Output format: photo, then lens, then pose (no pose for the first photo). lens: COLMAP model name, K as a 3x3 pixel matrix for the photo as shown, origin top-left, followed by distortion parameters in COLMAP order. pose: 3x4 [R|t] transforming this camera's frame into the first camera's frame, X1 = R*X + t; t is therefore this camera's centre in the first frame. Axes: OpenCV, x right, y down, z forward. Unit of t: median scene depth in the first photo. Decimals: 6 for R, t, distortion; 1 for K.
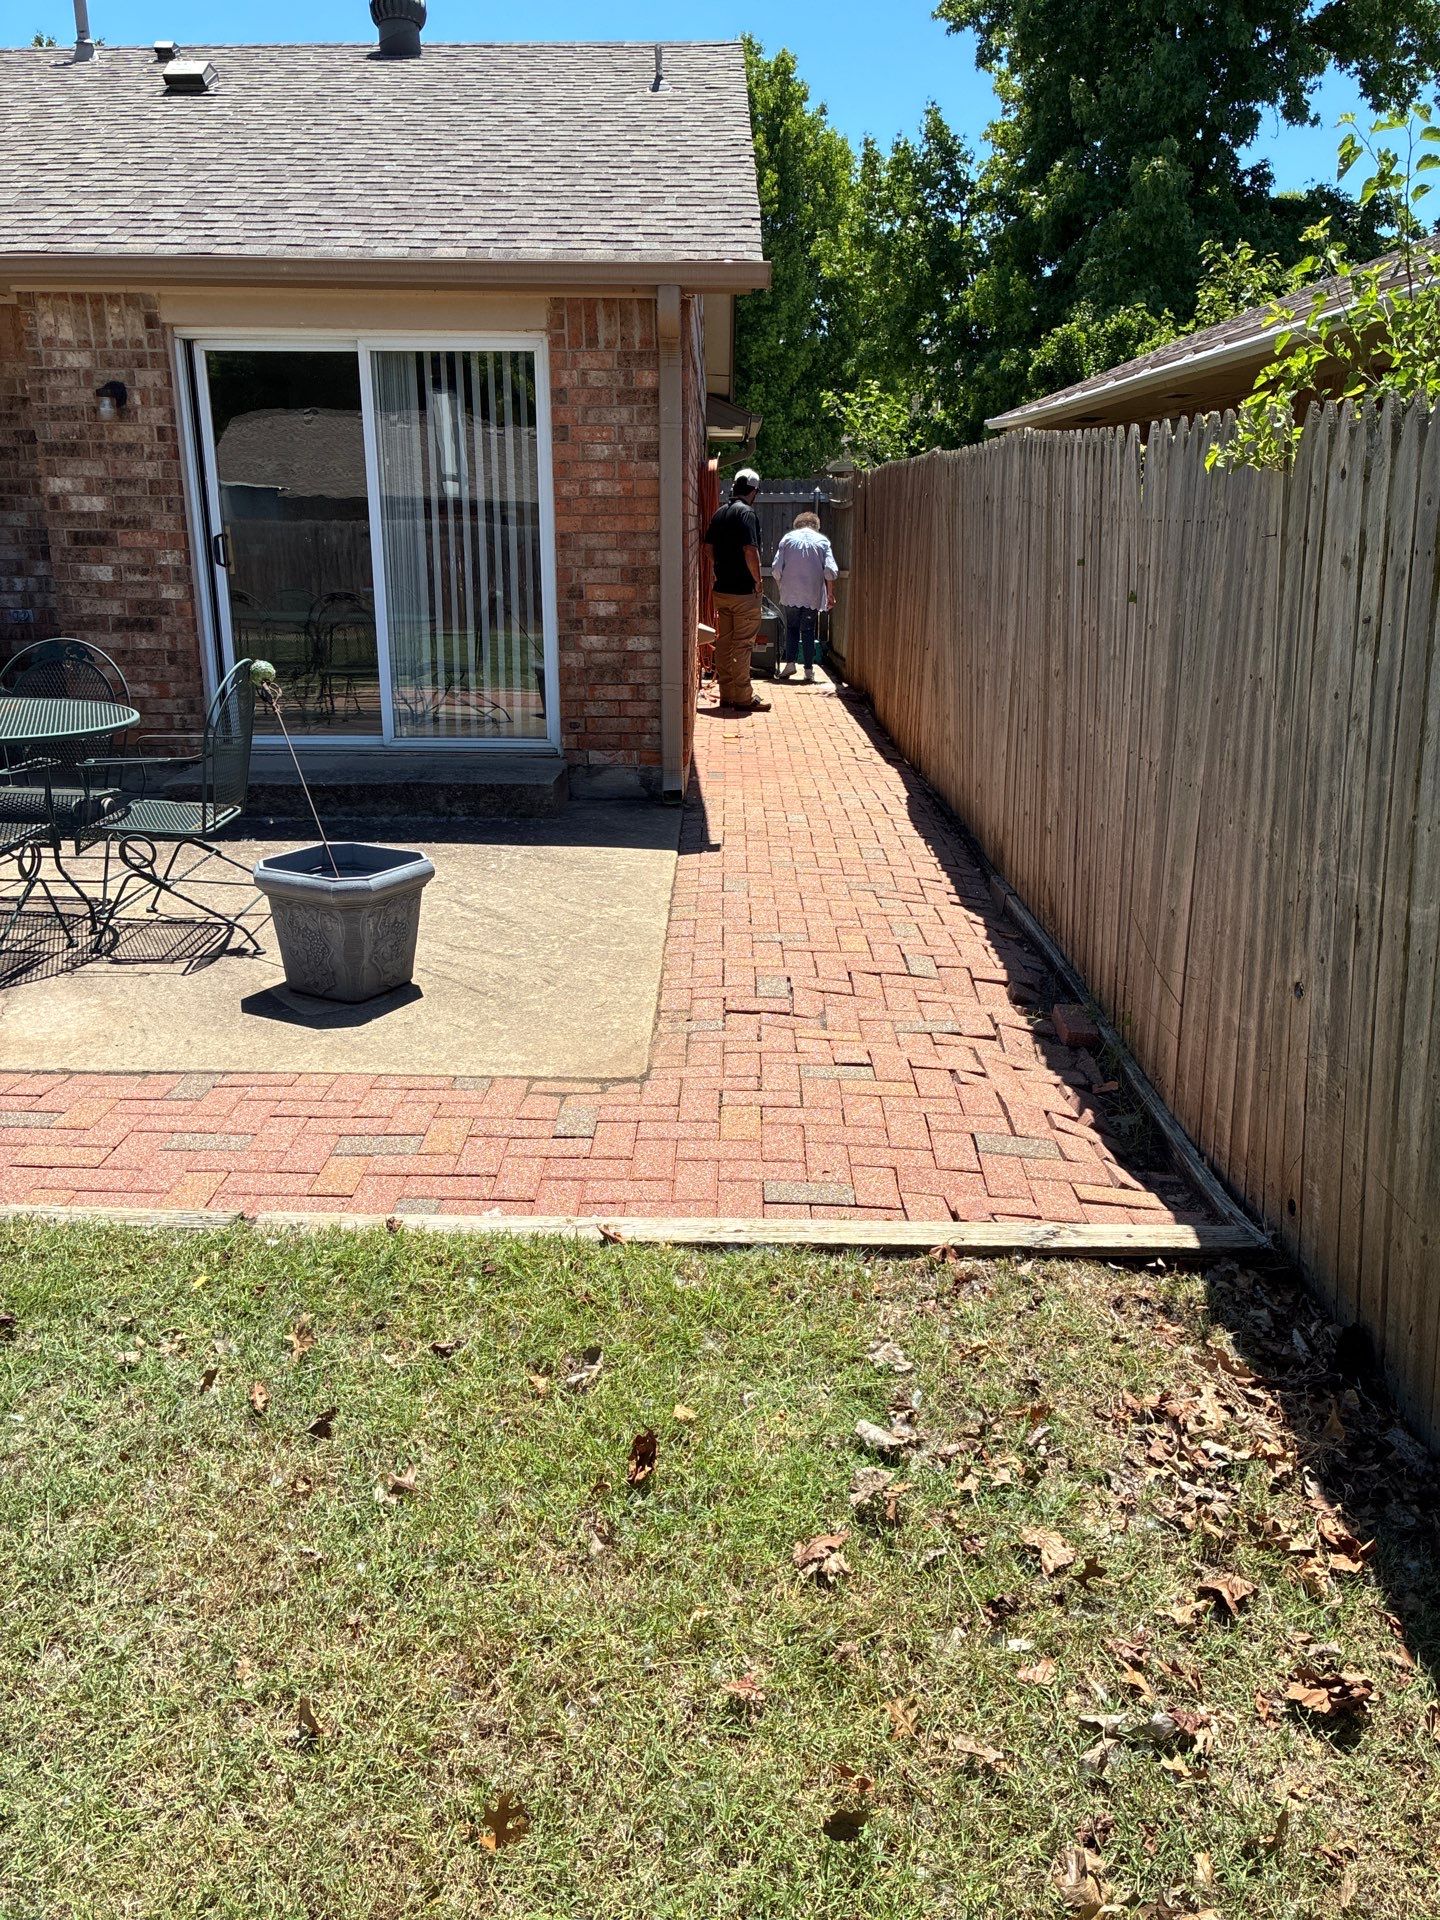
lens RADIAL K [[1489.3, 0, 719.4], [0, 1489.3, 960.4], [0, 0, 1]] dist [0.069044, -0.084078]
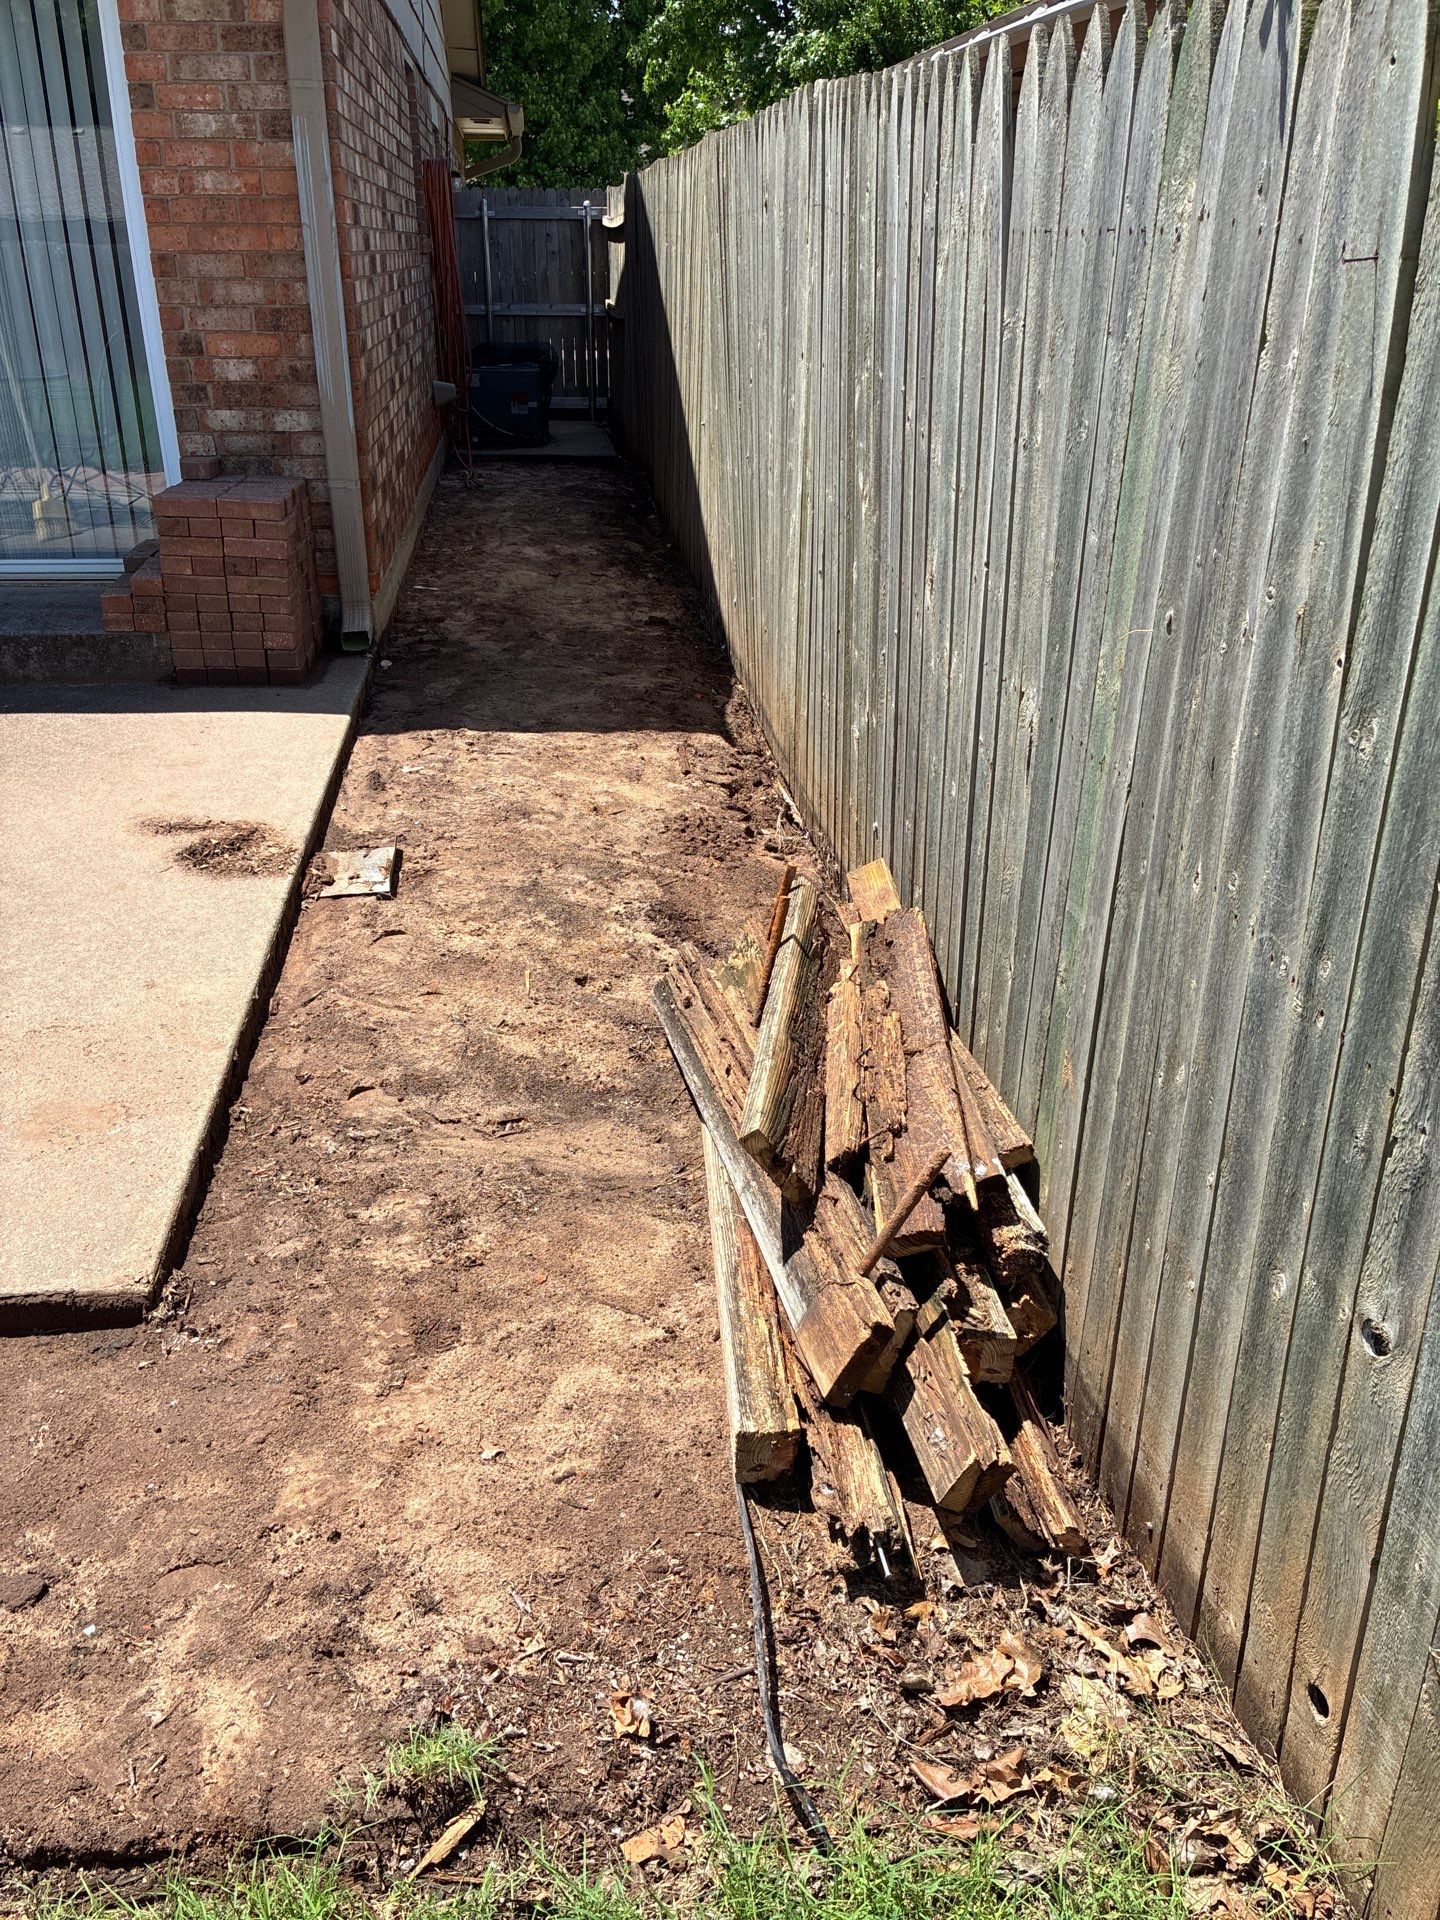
lens RADIAL K [[1489.3, 0, 692.6], [0, 1489.3, 982.2], [0, 0, 1]] dist [0.069044, -0.084078]
pose [[0.994853, -0.039257, 0.093416, 0.089654], [0.022966, 0.985267, 0.169474, -0.103408], [-0.098693, -0.166456, 0.981097, 0.368253]]
